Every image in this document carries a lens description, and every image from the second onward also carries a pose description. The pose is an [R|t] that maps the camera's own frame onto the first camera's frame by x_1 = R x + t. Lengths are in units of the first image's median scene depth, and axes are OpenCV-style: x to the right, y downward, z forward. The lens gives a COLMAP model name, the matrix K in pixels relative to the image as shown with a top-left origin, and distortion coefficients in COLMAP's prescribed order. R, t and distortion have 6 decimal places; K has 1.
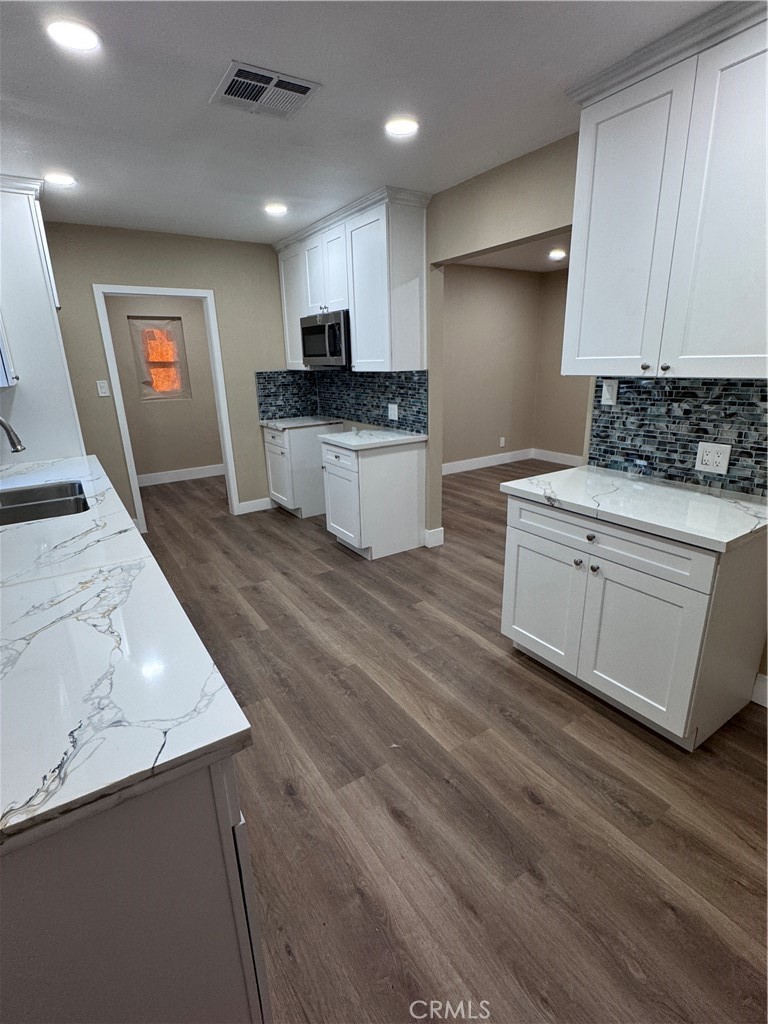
lens RADIAL K [[498.8, 0, 384.0], [0, 498.8, 512.0], [0, 0, 1]] dist [0.002768, 0.000077]
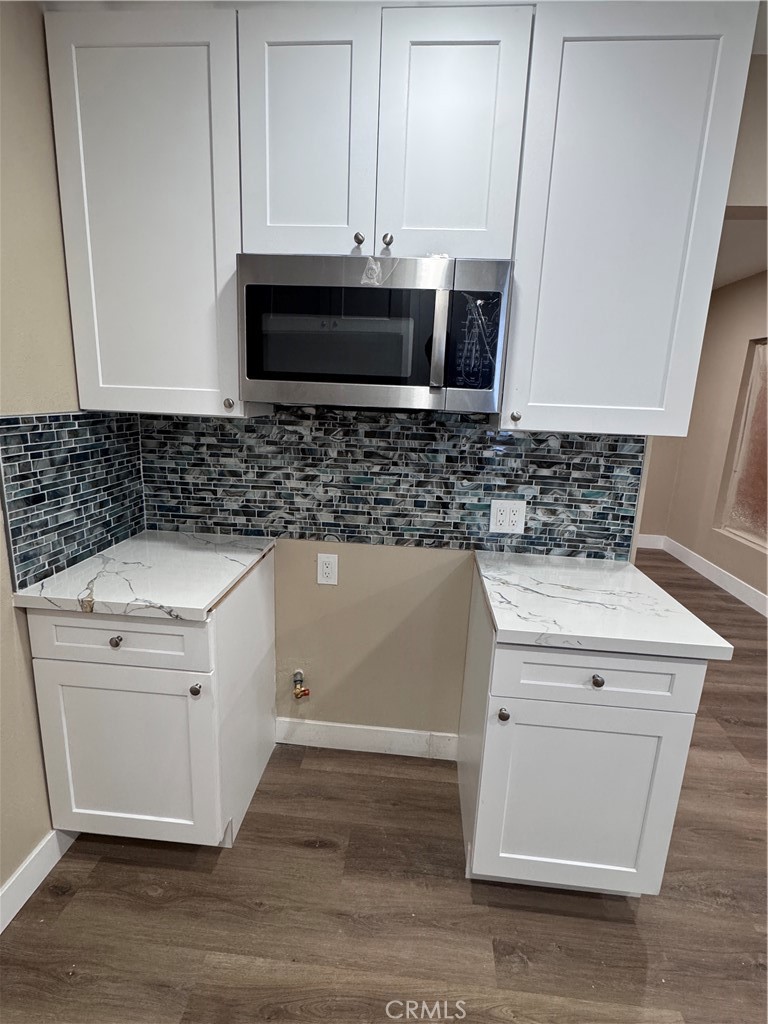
lens RADIAL K [[498.8, 0, 384.0], [0, 498.8, 512.0], [0, 0, 1]] dist [0.002768, 0.000077]
pose [[0.618341, -0.133121, 0.774553, -0.370337], [0.180841, 0.983204, 0.024612, -0.221398], [-0.764820, 0.124852, 0.632030, 0.754009]]
